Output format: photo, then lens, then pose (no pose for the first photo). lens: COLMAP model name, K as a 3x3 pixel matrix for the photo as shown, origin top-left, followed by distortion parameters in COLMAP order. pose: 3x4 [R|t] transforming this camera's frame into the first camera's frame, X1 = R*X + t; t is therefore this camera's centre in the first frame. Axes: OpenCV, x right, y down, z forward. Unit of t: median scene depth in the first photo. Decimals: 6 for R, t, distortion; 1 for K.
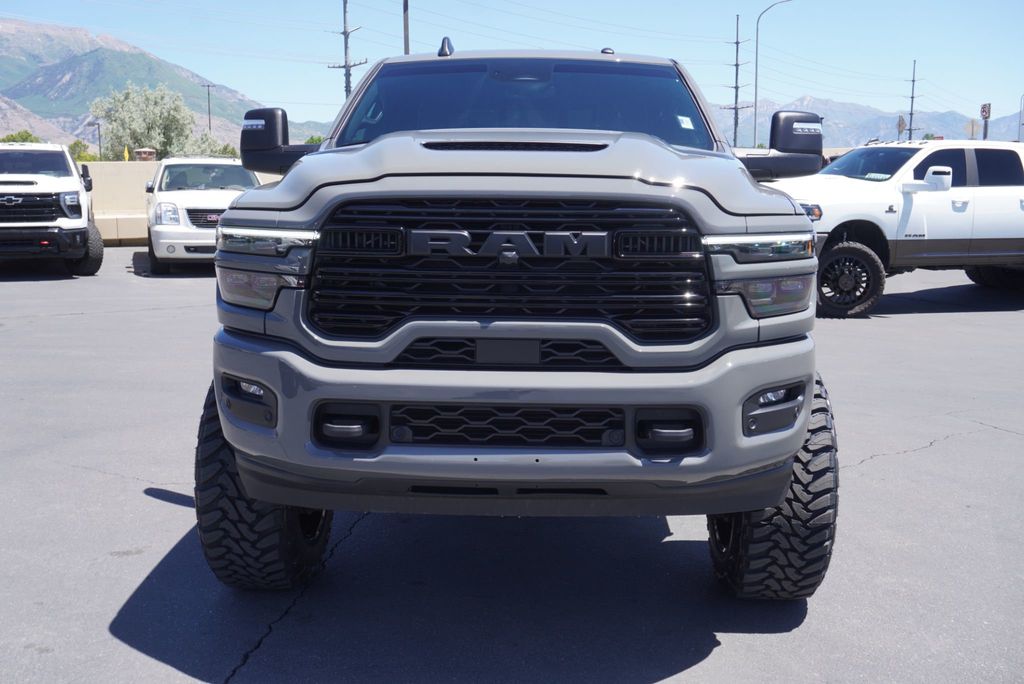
lens RADIAL K [[1039.3, 0, 512.0], [0, 1039.3, 342.0], [0, 0, 1]] dist [0.024302, 0.023110]
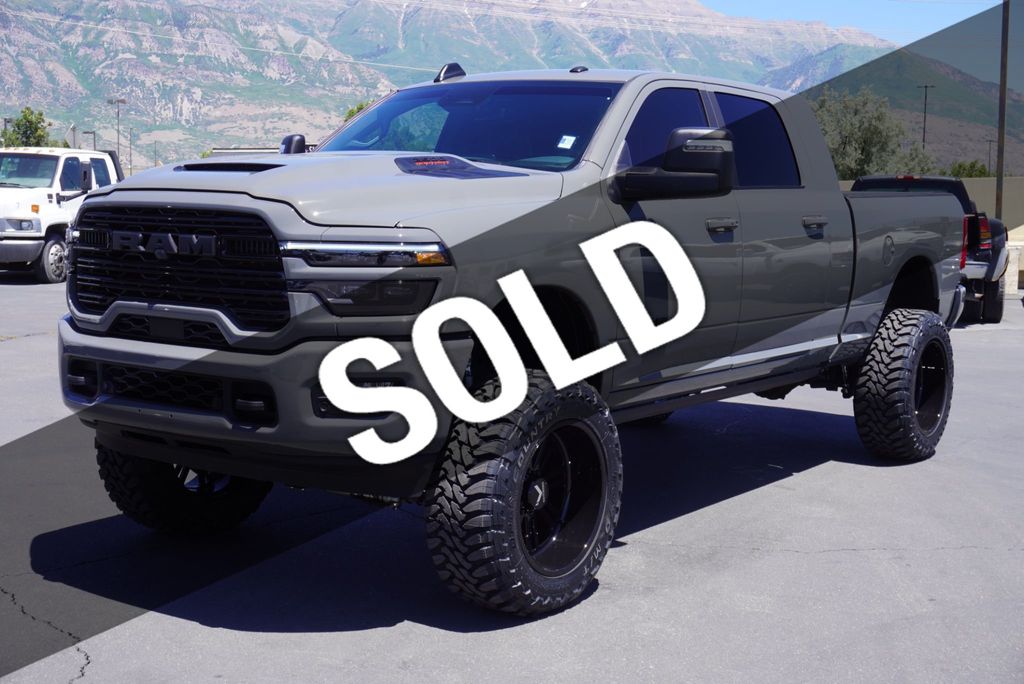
lens RADIAL K [[1383.5, 0, 512.0], [0, 1383.5, 342.0], [0, 0, 1]] dist [0.026761, 0.100515]
pose [[0.822192, 0.065971, -0.565374, 1.255148], [-0.098596, 0.994753, -0.027309, 0.029105], [0.560606, 0.078197, 0.824383, -0.149769]]
